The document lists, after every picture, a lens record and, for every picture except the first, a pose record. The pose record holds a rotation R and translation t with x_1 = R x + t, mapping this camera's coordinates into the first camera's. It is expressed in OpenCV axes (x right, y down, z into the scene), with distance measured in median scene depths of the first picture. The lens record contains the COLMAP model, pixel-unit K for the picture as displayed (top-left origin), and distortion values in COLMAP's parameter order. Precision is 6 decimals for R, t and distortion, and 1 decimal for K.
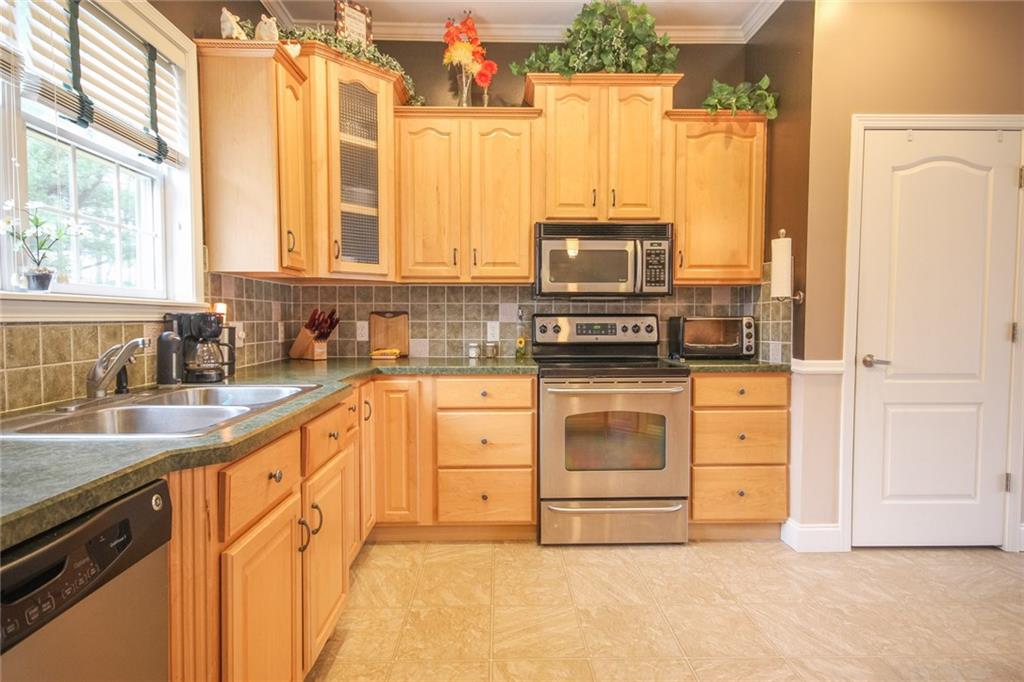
lens RADIAL K [[559.6, 0, 512.9], [0, 559.6, 339.6], [0, 0, 1]] dist [0.015182, -0.000378]
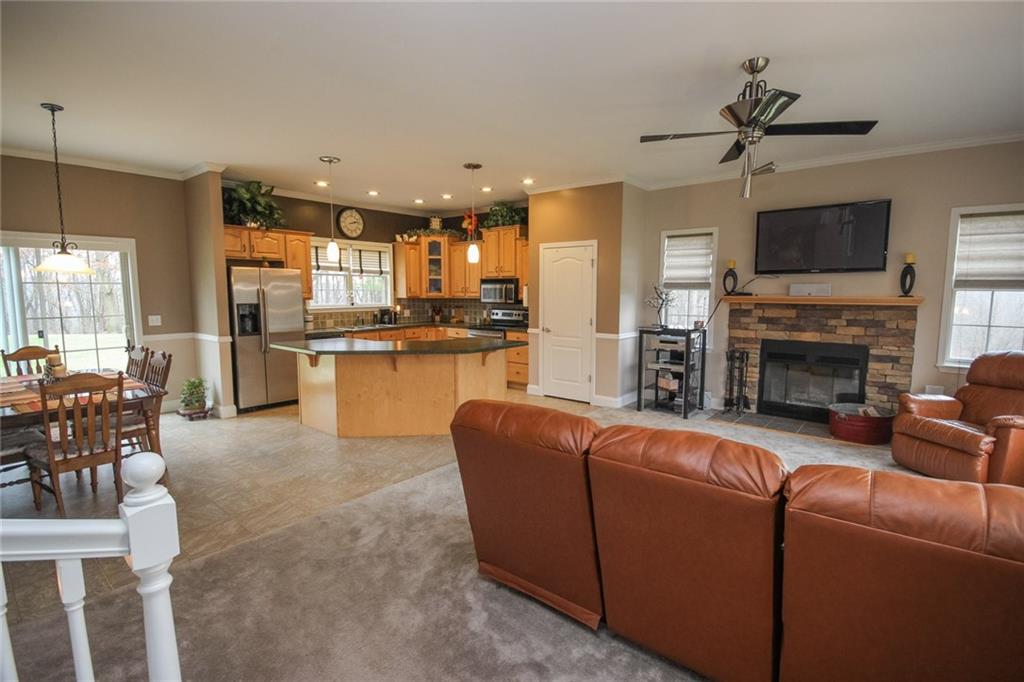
lens RADIAL K [[476.3, 0, 506.2], [0, 476.3, 342.6], [0, 0, 1]] dist [0.000489, -0.001384]
pose [[0.747653, 0.074027, -0.659951, 1.885851], [-0.028086, 0.996403, 0.079949, -0.076421], [0.663495, -0.041239, 0.747043, -0.850257]]
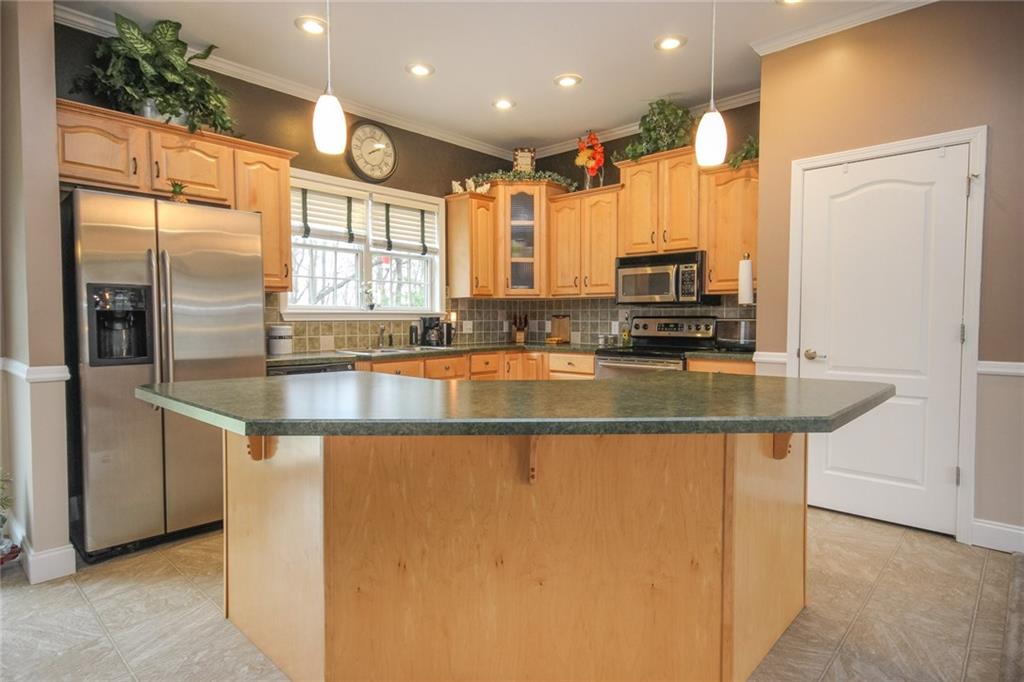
lens RADIAL K [[559.6, 0, 507.5], [0, 559.6, 340.8], [0, 0, 1]] dist [0.015182, -0.000378]
pose [[0.707834, 0.029032, -0.705782, 0.942678], [-0.027577, 0.999529, 0.013458, 0.008831], [0.705841, 0.009938, 0.708301, -0.317646]]
